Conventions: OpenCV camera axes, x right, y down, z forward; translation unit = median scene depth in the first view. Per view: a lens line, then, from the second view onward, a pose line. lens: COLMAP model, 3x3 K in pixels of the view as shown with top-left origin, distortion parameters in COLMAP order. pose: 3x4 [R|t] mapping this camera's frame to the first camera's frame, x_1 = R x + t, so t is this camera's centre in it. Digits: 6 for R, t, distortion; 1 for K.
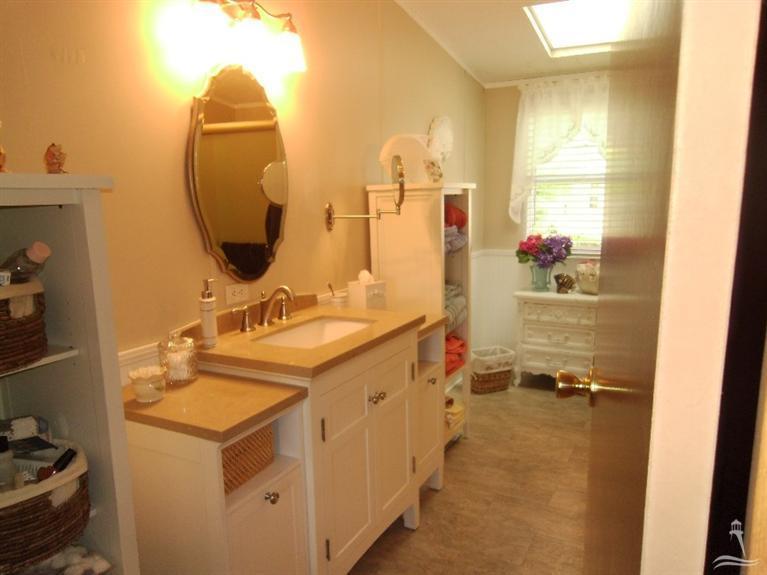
lens RADIAL K [[556.4, 0, 387.9], [0, 556.4, 299.4], [0, 0, 1]] dist [-0.002956, 0.000462]
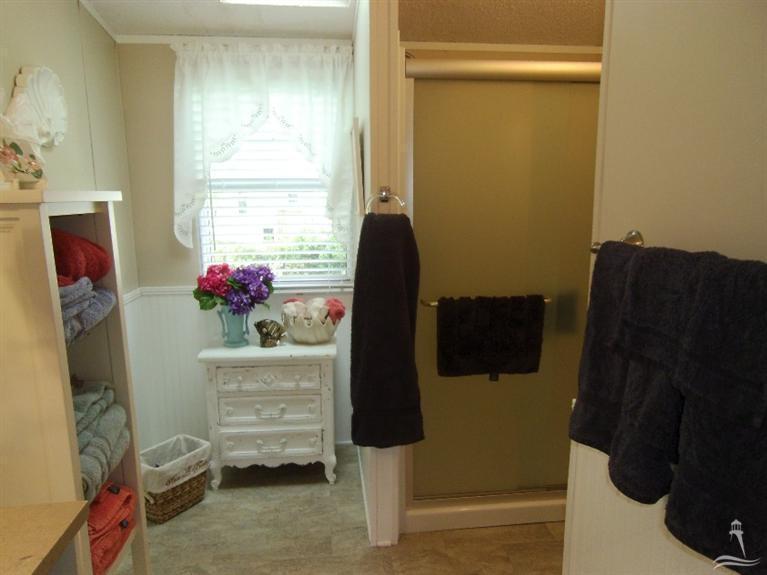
lens RADIAL K [[556.4, 0, 387.9], [0, 556.4, 299.4], [0, 0, 1]] dist [-0.002956, 0.000462]
pose [[0.820021, -0.095606, 0.564291, 0.044599], [0.099967, 0.994719, 0.023260, -0.071788], [-0.563535, 0.037337, 0.825248, 0.326866]]
